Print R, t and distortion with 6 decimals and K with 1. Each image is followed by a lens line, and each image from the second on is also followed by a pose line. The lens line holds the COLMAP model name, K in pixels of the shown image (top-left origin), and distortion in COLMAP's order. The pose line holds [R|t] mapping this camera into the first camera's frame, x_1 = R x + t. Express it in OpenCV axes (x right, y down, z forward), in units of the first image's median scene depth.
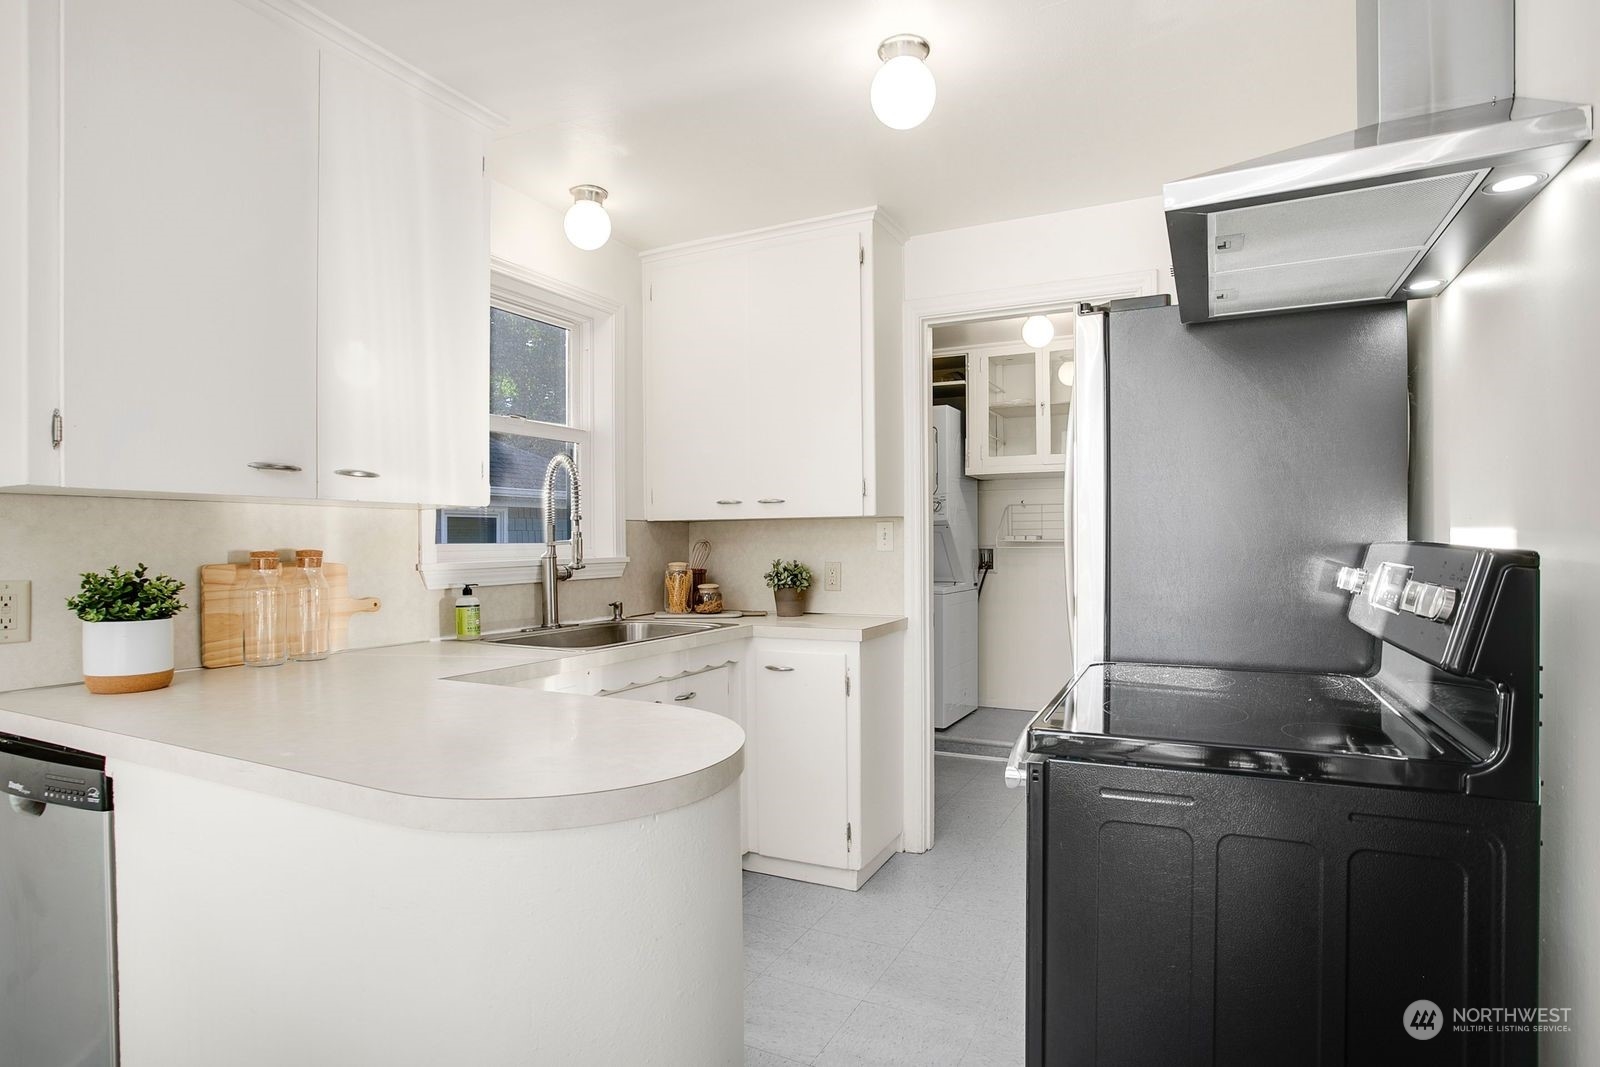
lens RADIAL K [[814.0, 0, 822.5], [0, 814.0, 524.5], [0, 0, 1]] dist [-0.042149, 0.021267]
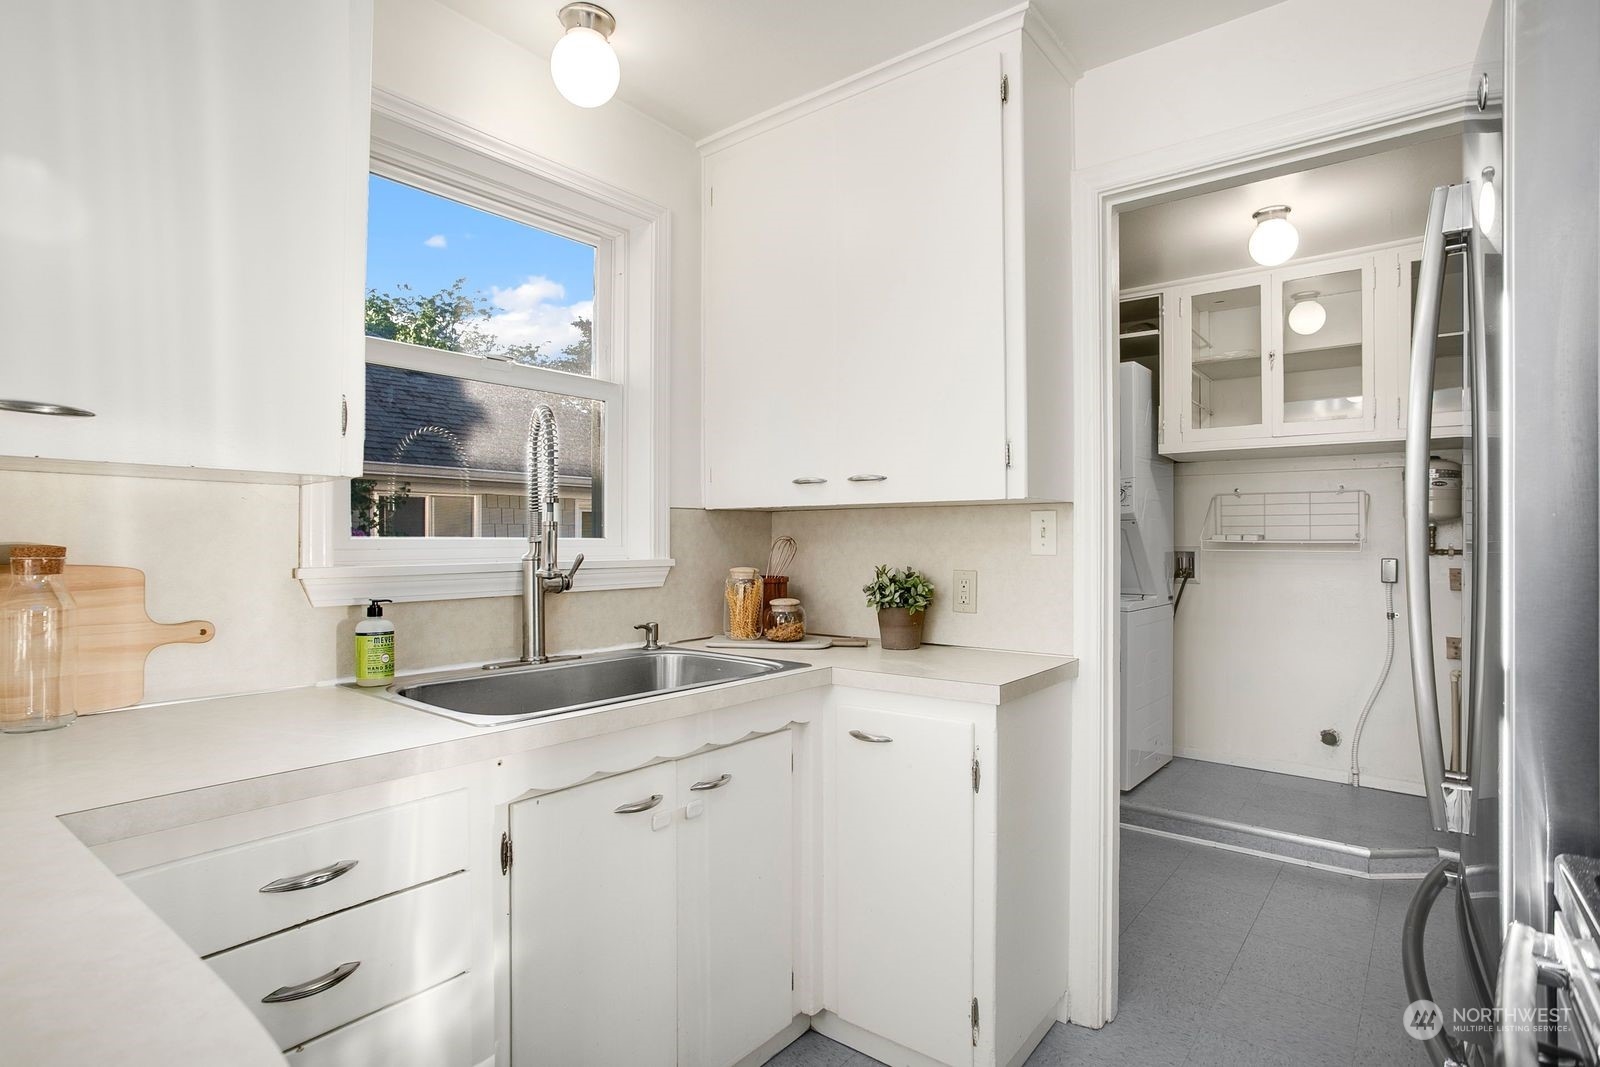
lens RADIAL K [[814.0, 0, 822.5], [0, 814.0, 524.5], [0, 0, 1]] dist [-0.042149, 0.021267]
pose [[0.979532, 0.004825, -0.201232, 0.033633], [-0.004504, 0.999988, 0.002054, 0.007366], [0.201240, -0.001106, 0.979541, 0.320781]]
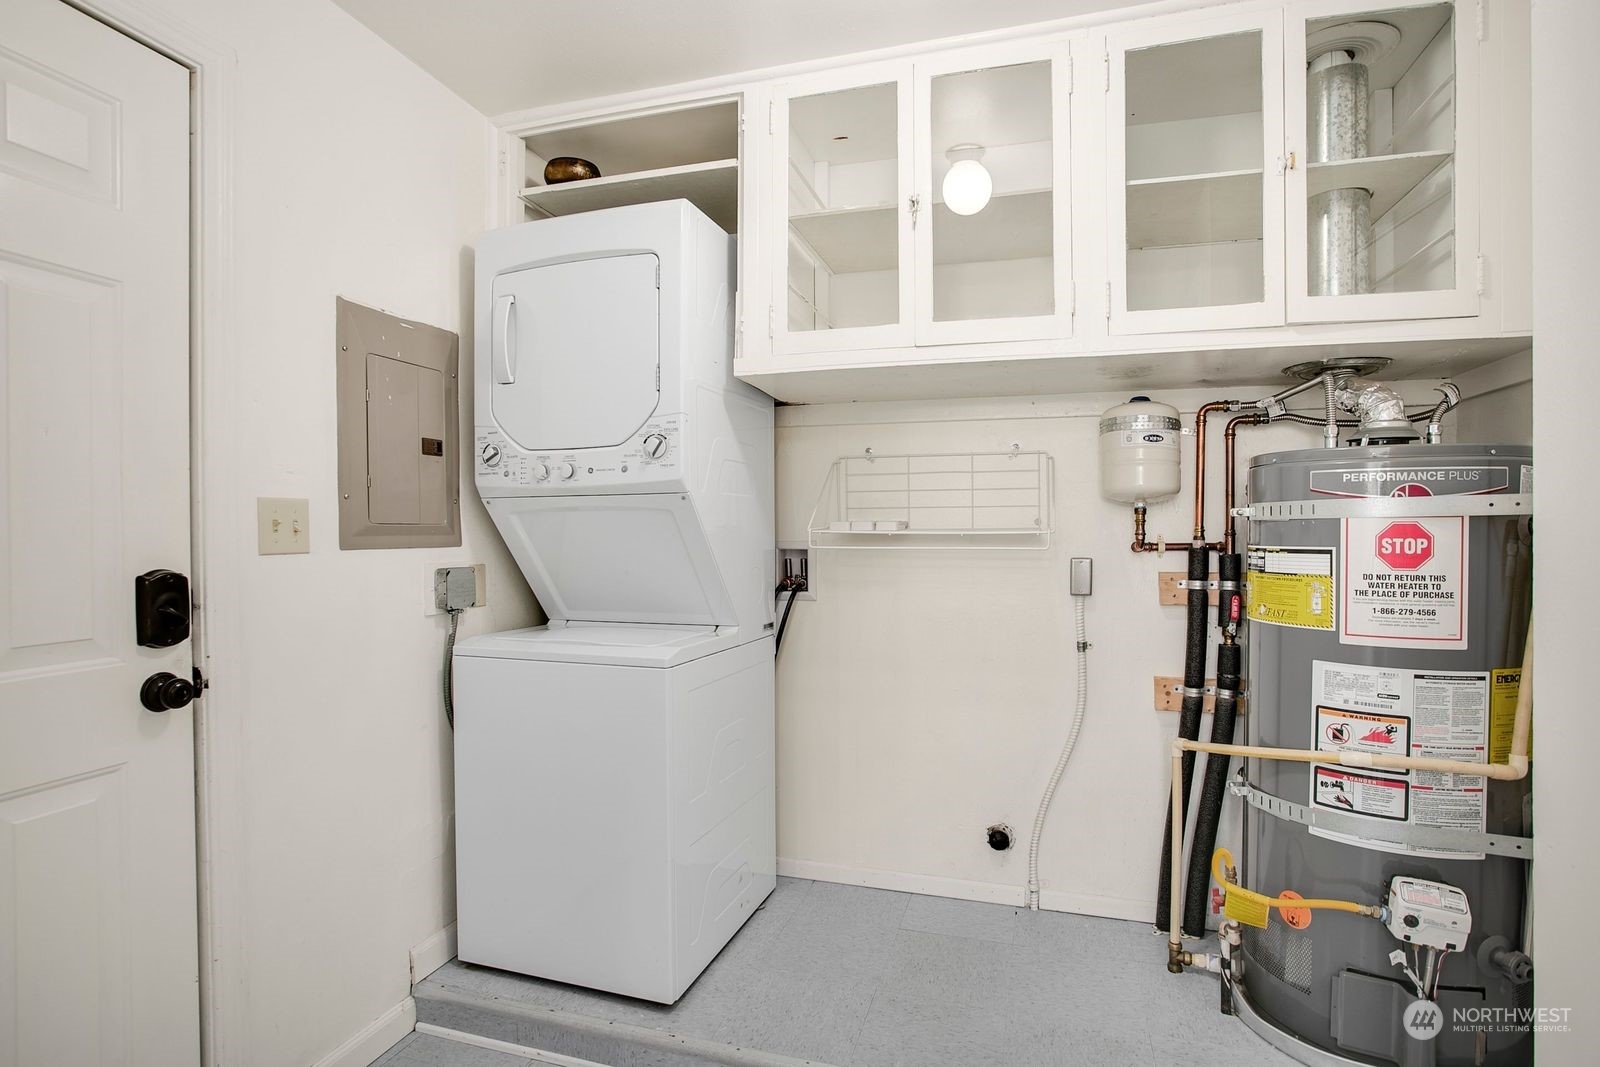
lens RADIAL K [[836.1, 0, 804.2], [0, 836.1, 527.4], [0, 0, 1]] dist [-0.072499, 0.031612]
pose [[0.988371, 0.001749, 0.152050, 0.232729], [-0.003344, 0.999942, 0.010235, 0.020986], [-0.152024, -0.010625, 0.988320, 0.901617]]
